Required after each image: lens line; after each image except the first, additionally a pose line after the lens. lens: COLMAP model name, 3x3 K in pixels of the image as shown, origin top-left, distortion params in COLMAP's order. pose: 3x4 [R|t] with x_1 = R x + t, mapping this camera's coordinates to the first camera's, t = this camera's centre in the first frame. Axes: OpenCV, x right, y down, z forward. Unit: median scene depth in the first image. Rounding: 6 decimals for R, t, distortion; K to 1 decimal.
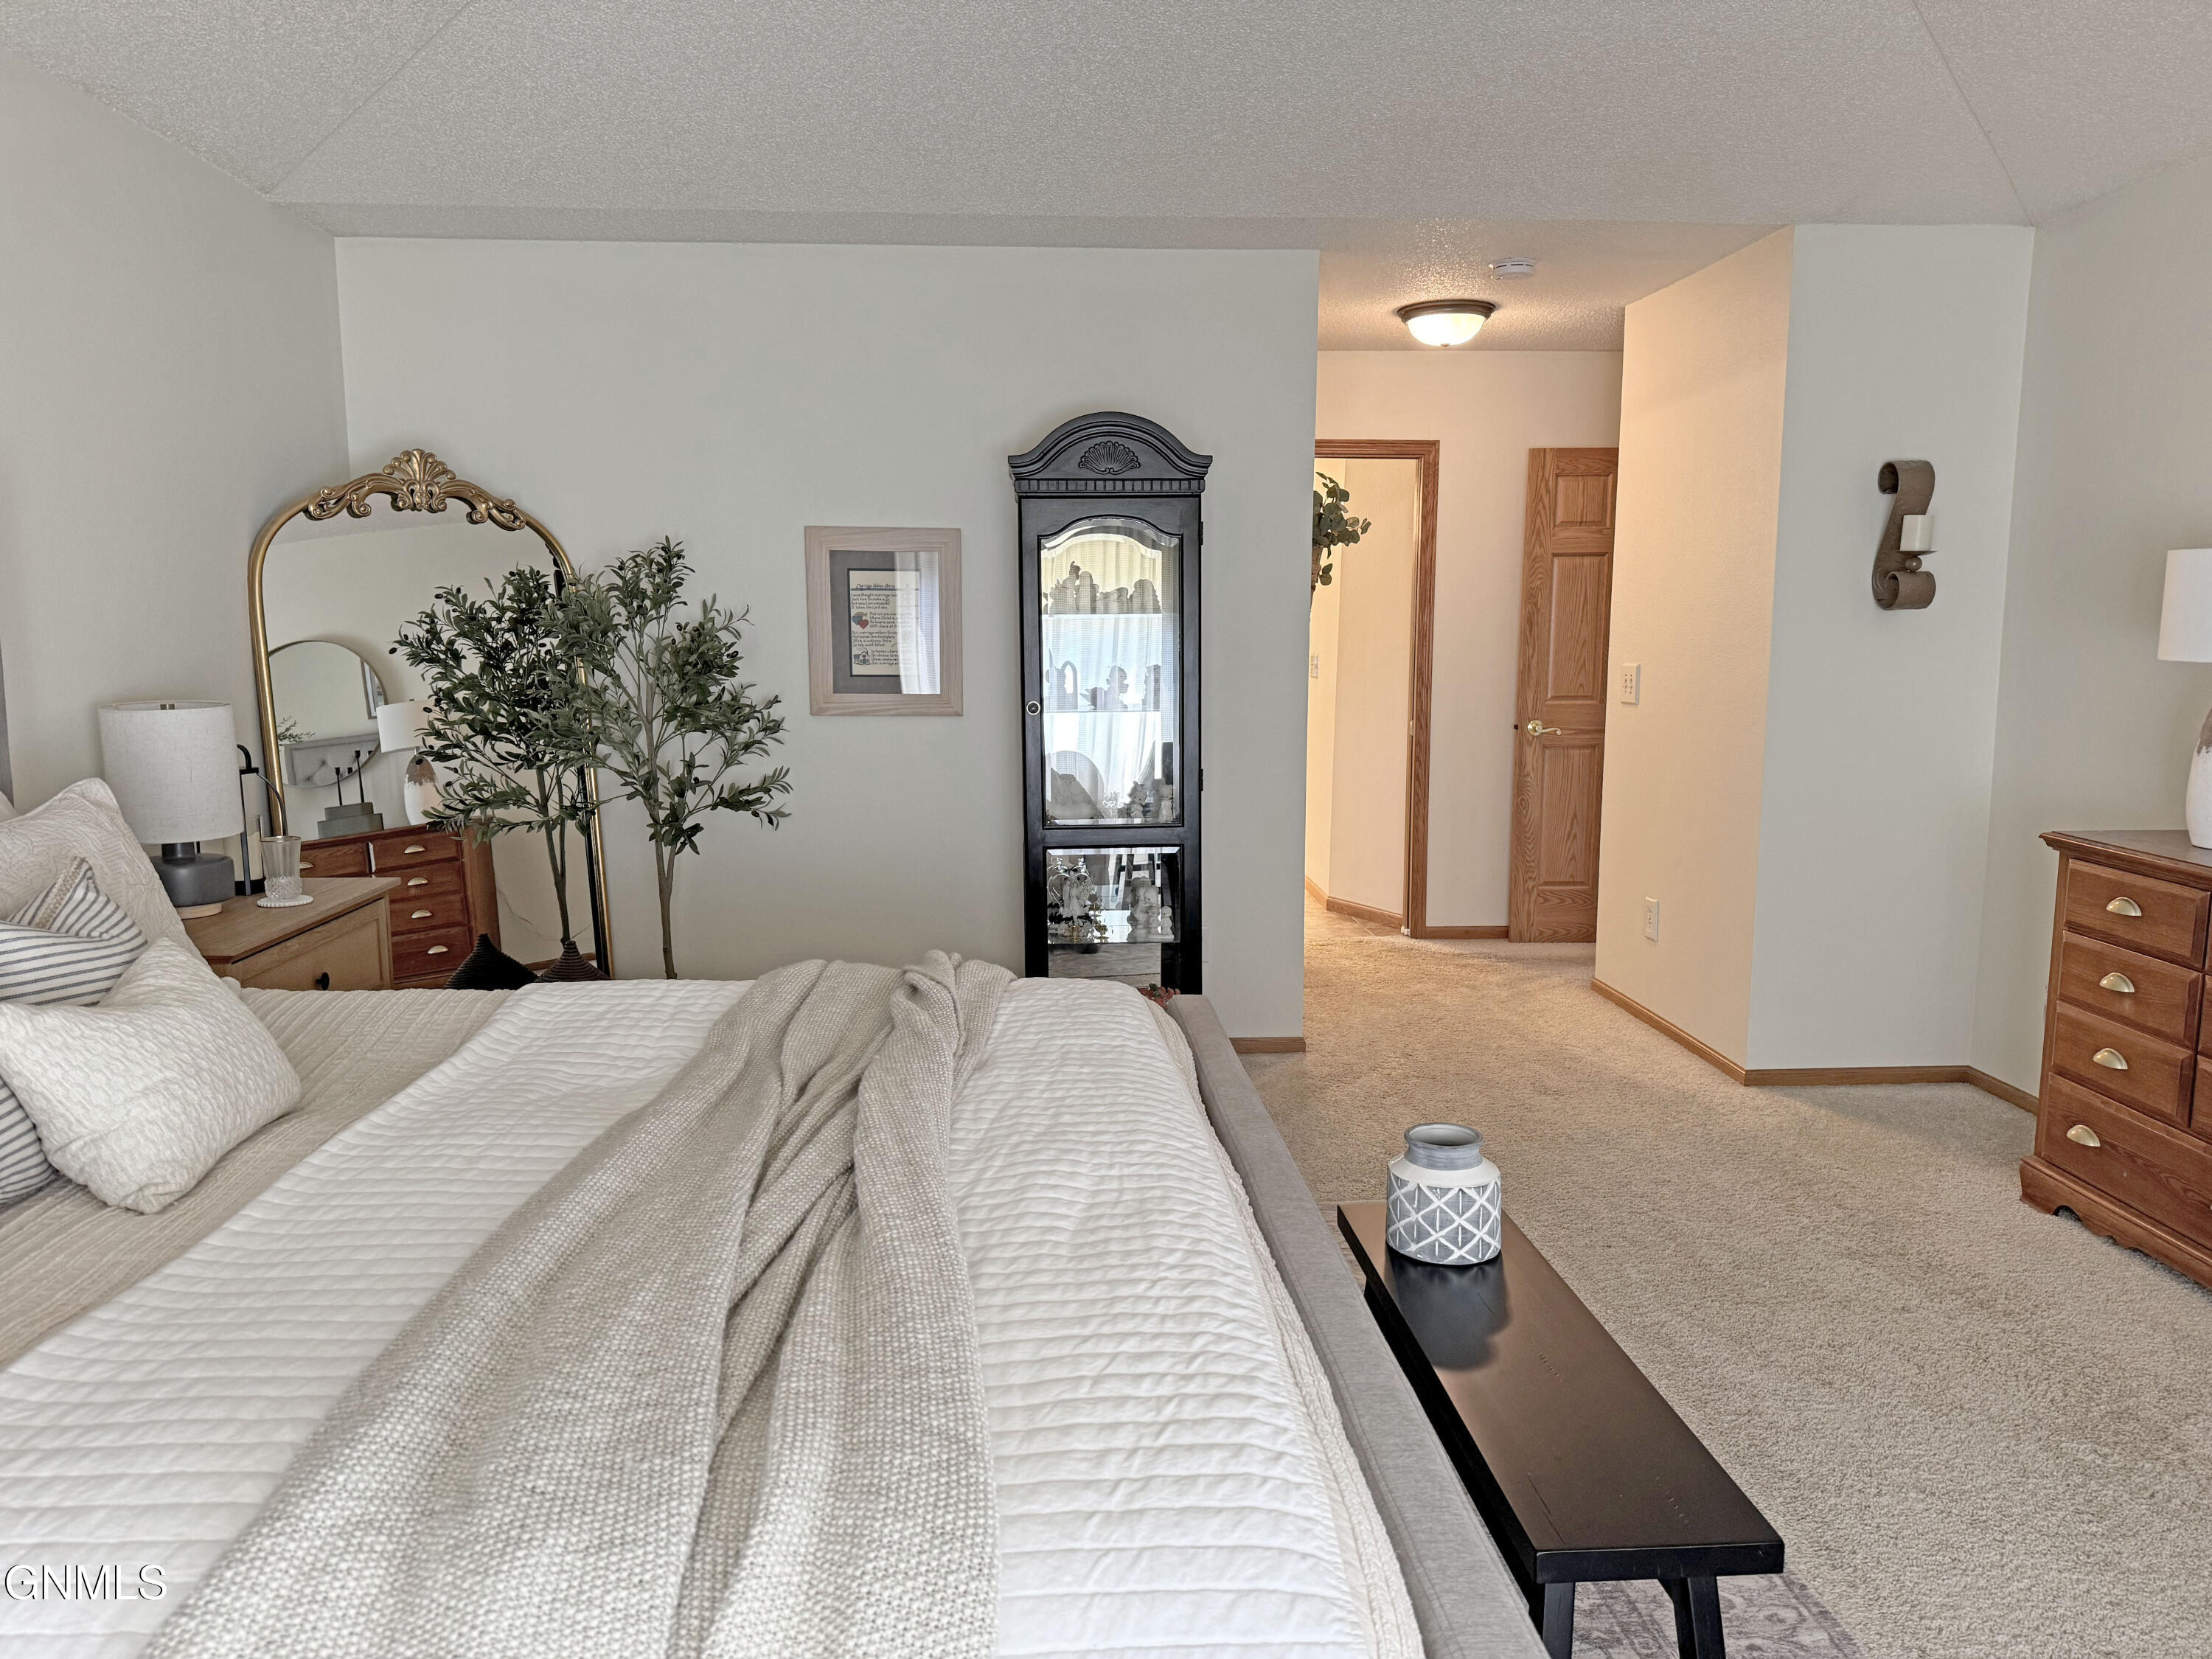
lens RADIAL K [[1541.6, 0, 1111.7], [0, 1541.6, 819.7], [0, 0, 1]] dist [0.107263, -0.145146]
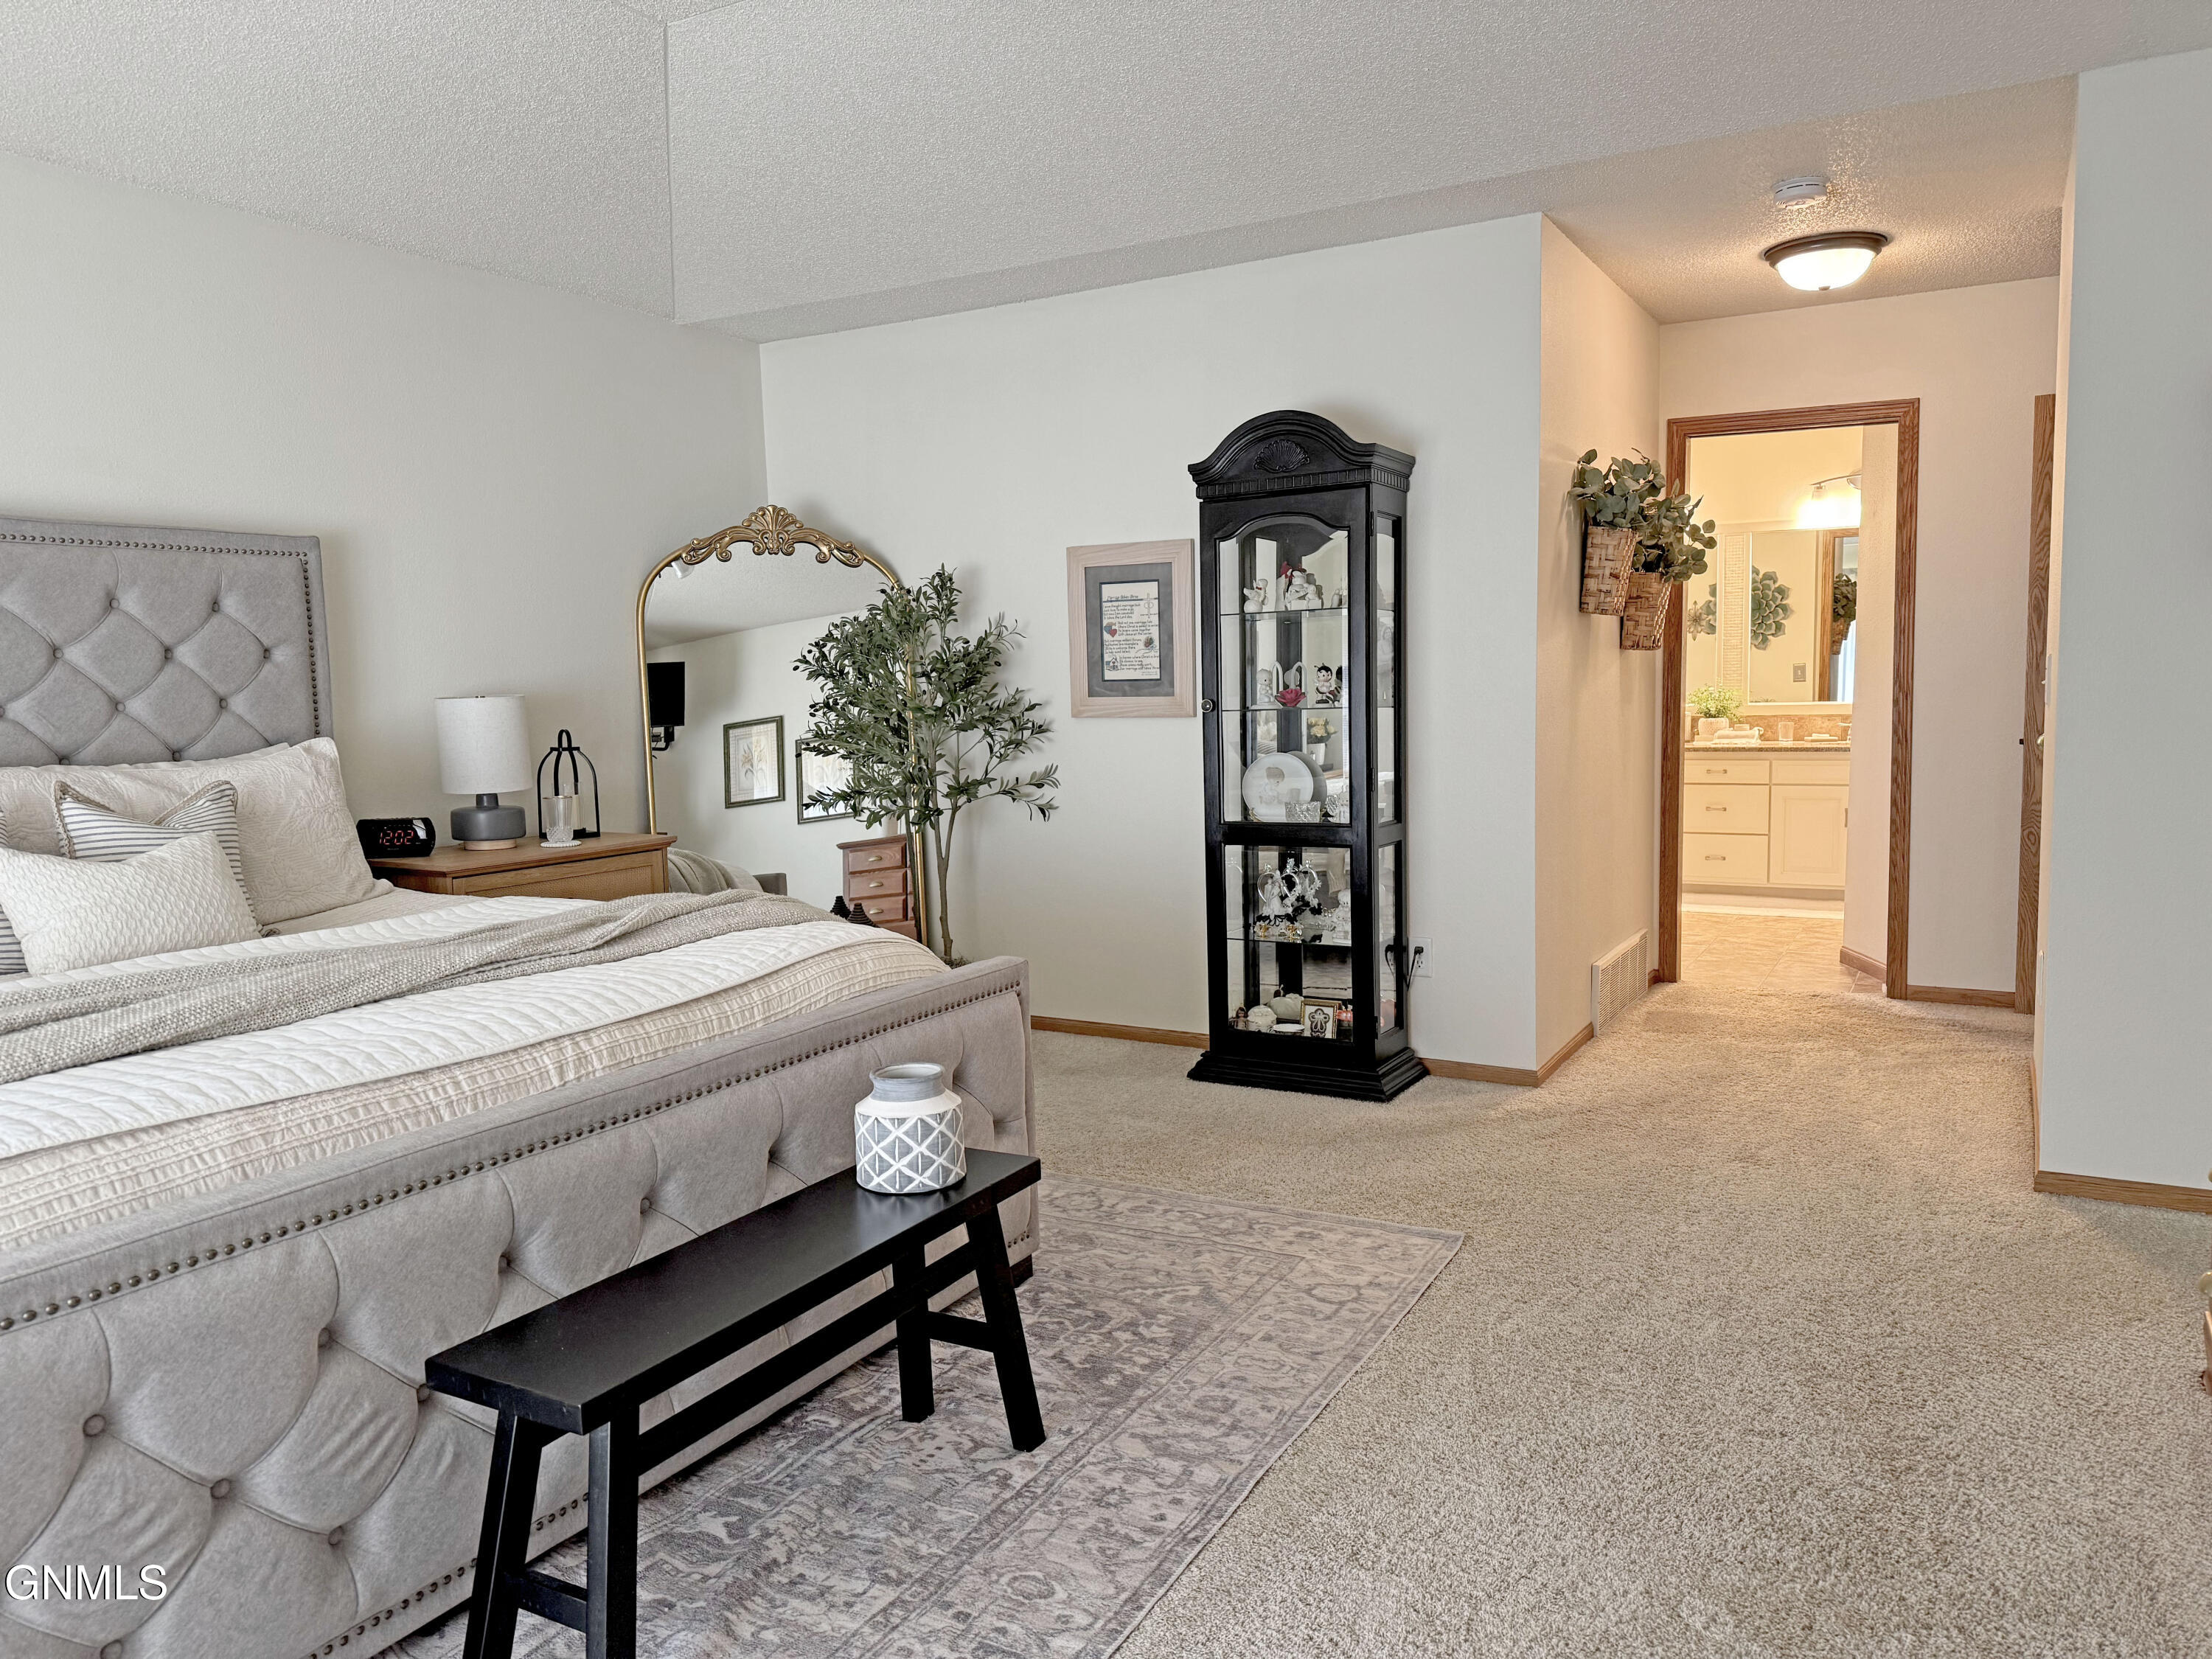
lens RADIAL K [[1557.3, 0, 1105.7], [0, 1557.3, 792.2], [0, 0, 1]] dist [0.141034, -0.248271]
pose [[0.840118, 0.021035, -0.541996, 0.450932], [-0.046560, 0.998356, -0.033425, 0.022763], [0.540401, 0.053317, 0.839716, 0.089925]]
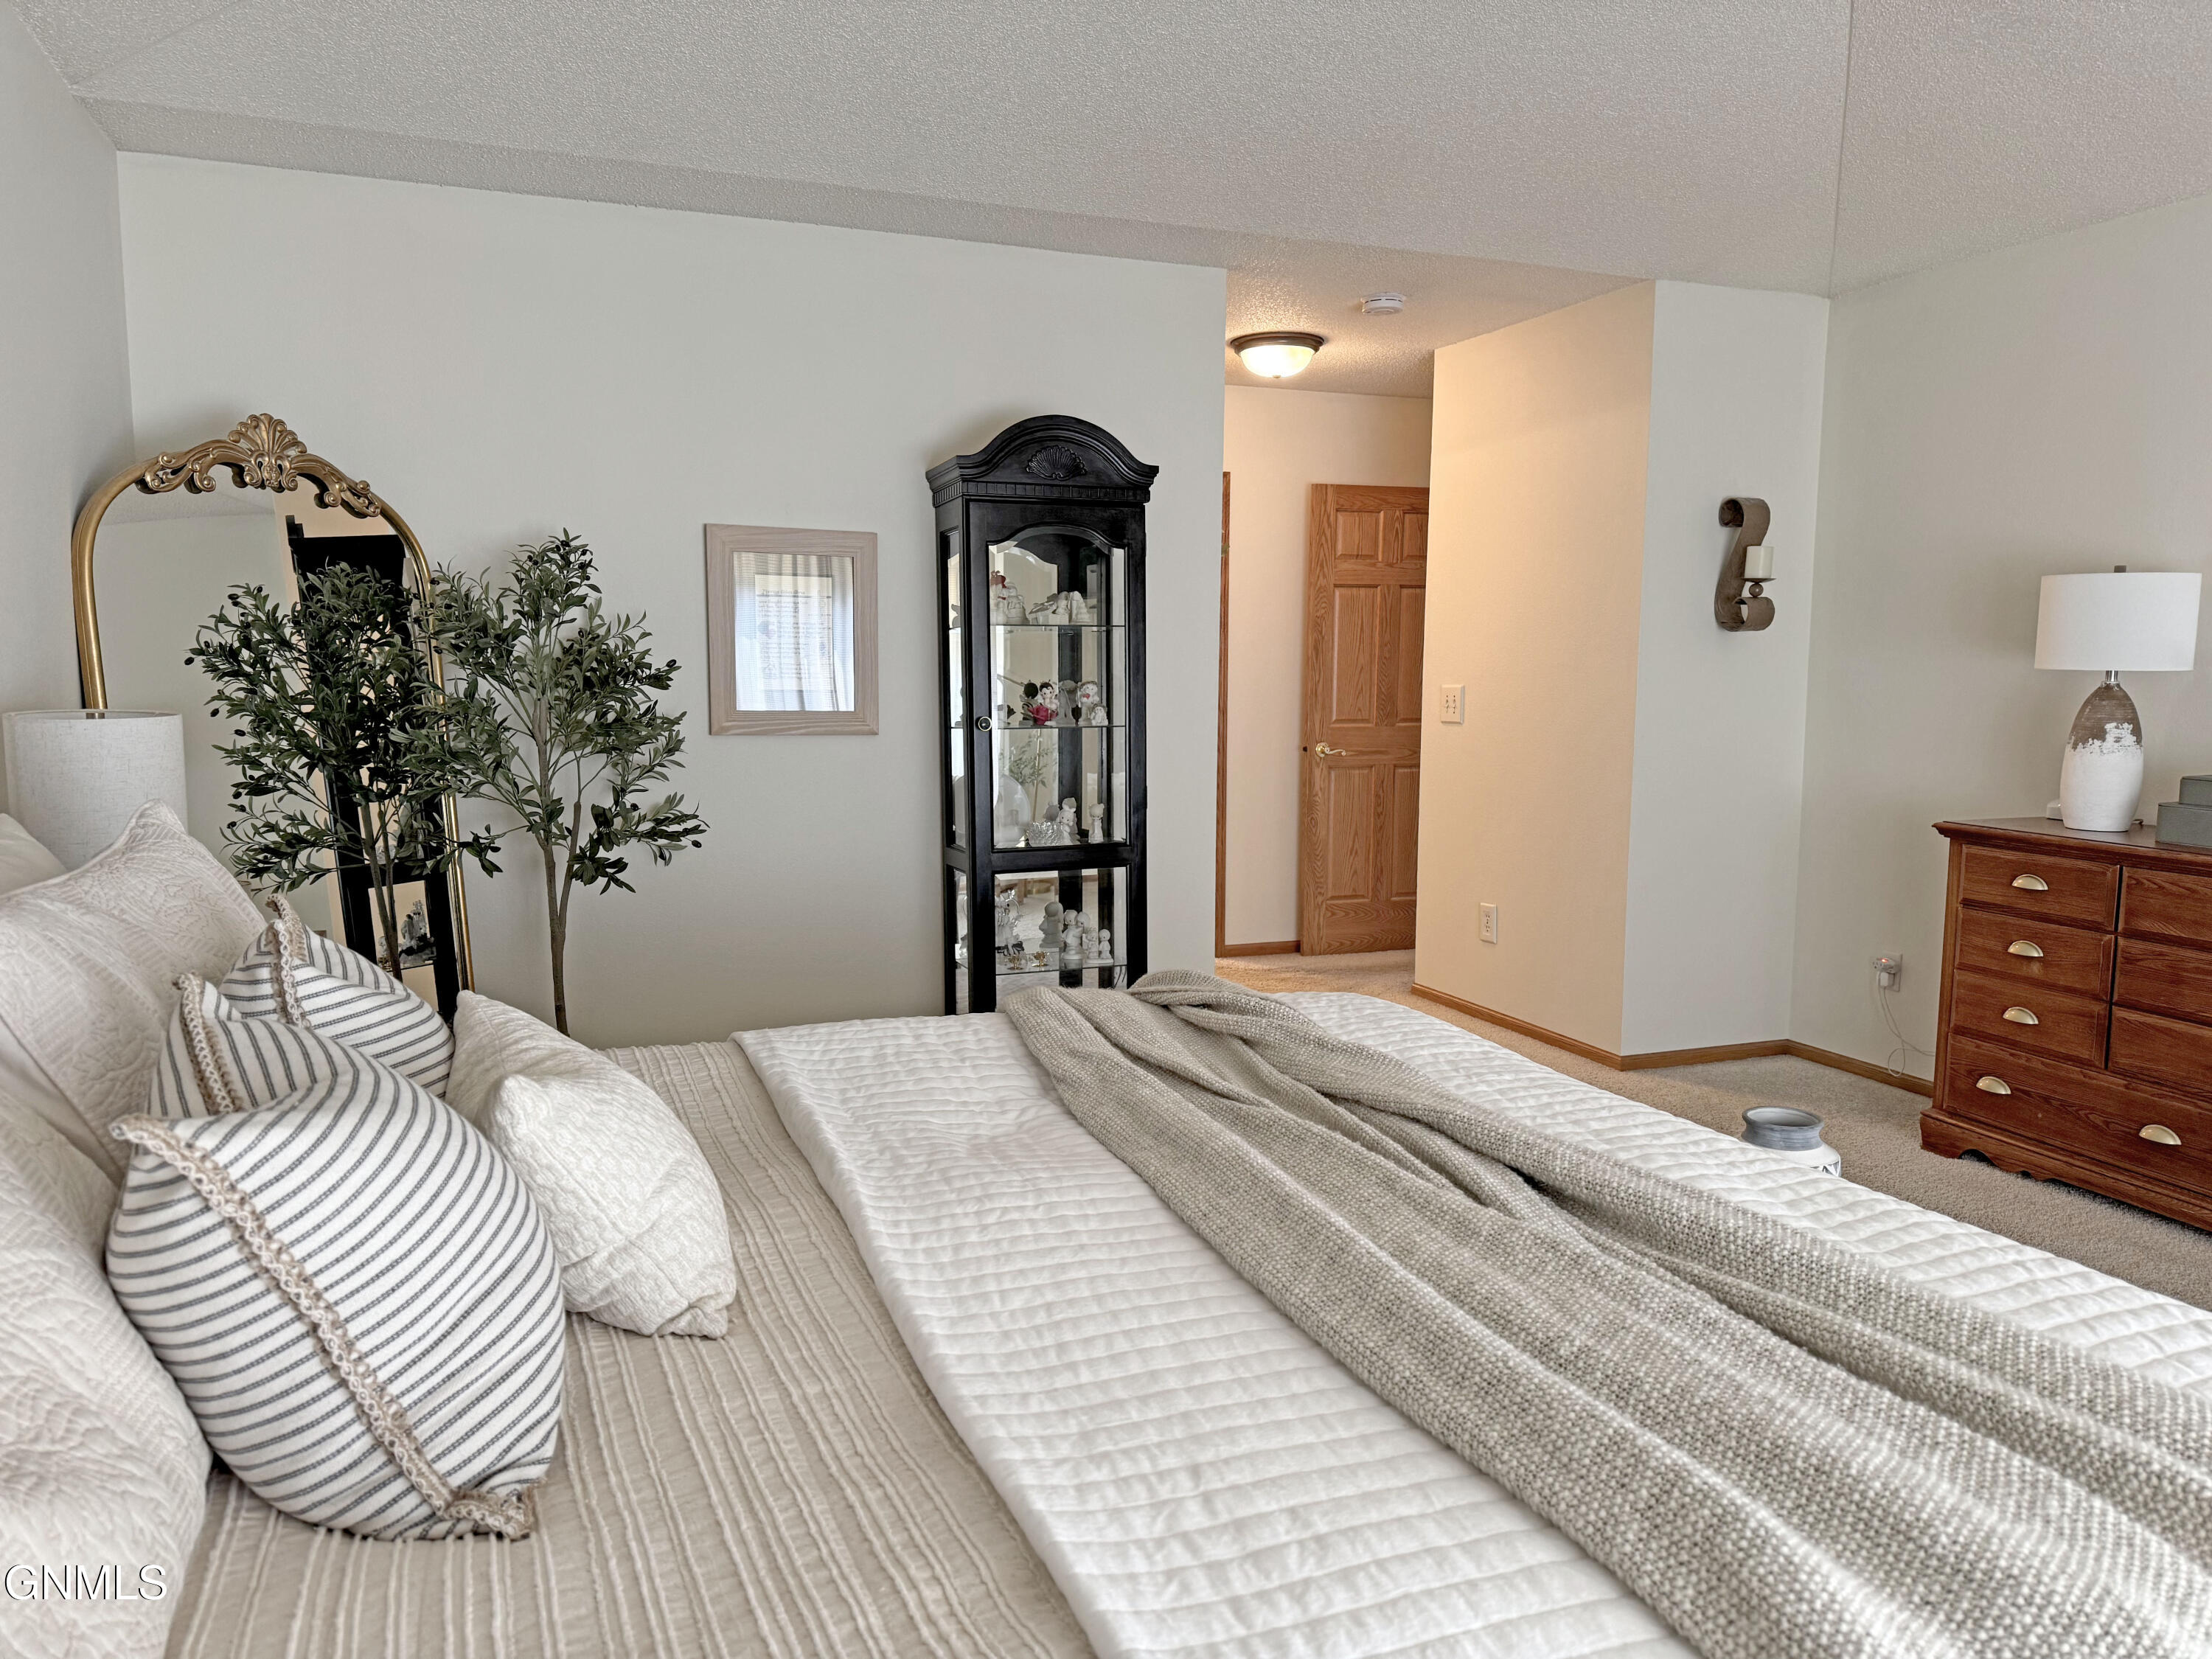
lens RADIAL K [[1523.7, 0, 1106.0], [0, 1523.7, 829.5], [0, 0, 1]] dist [0.138110, -0.232137]
pose [[0.953367, -0.026537, 0.300644, -0.259269], [0.032881, 0.999330, -0.016060, 0.009381], [-0.300017, 0.025197, 0.953601, 0.088257]]
